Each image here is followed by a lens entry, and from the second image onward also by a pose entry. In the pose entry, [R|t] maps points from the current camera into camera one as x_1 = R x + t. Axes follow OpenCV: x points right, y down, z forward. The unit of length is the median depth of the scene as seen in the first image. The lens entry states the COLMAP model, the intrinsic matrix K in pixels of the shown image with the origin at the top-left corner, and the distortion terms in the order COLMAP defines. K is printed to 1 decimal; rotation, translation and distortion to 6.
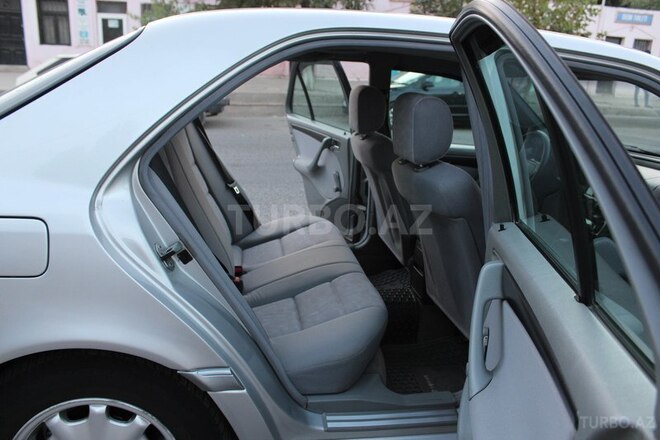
lens RADIAL K [[538.7, 0, 330.0], [0, 538.7, 220.0], [0, 0, 1]] dist [-0.194124, 0.188979]
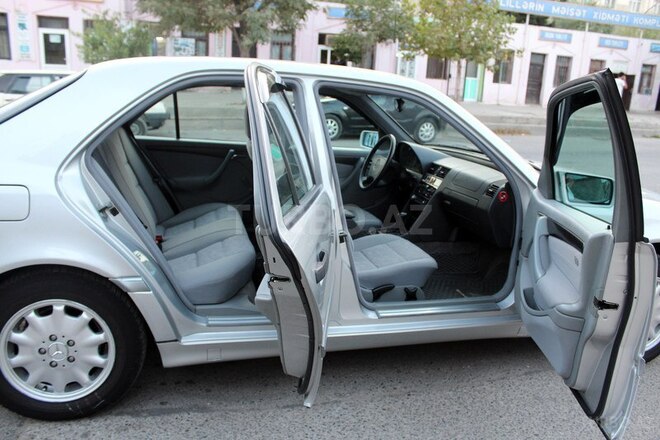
lens RADIAL K [[542.5, 0, 330.0], [0, 542.5, 220.0], [0, 0, 1]] dist [-0.166194, 0.145177]
pose [[0.995760, -0.019054, 0.089997, 0.213766], [0.021385, 0.999459, -0.024999, 0.135547], [-0.089472, 0.026818, 0.995628, -0.603937]]
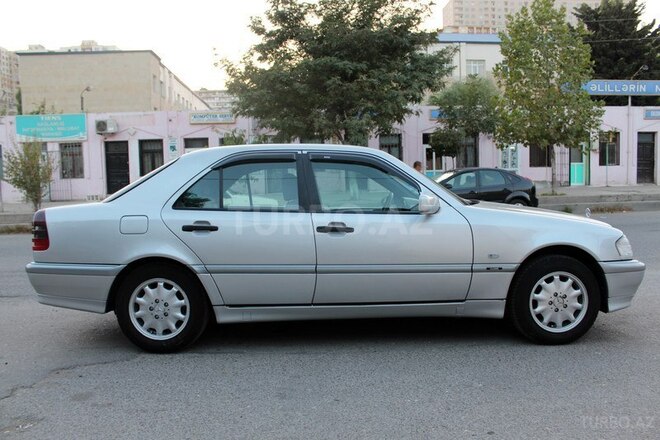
lens RADIAL K [[542.5, 0, 330.0], [0, 542.5, 220.0], [0, 0, 1]] dist [-0.166194, 0.145177]
pose [[0.986507, -0.059868, -0.152383, 0.834919], [0.025193, 0.975169, -0.220023, 0.612065], [0.161772, 0.213215, 0.963519, -1.562561]]
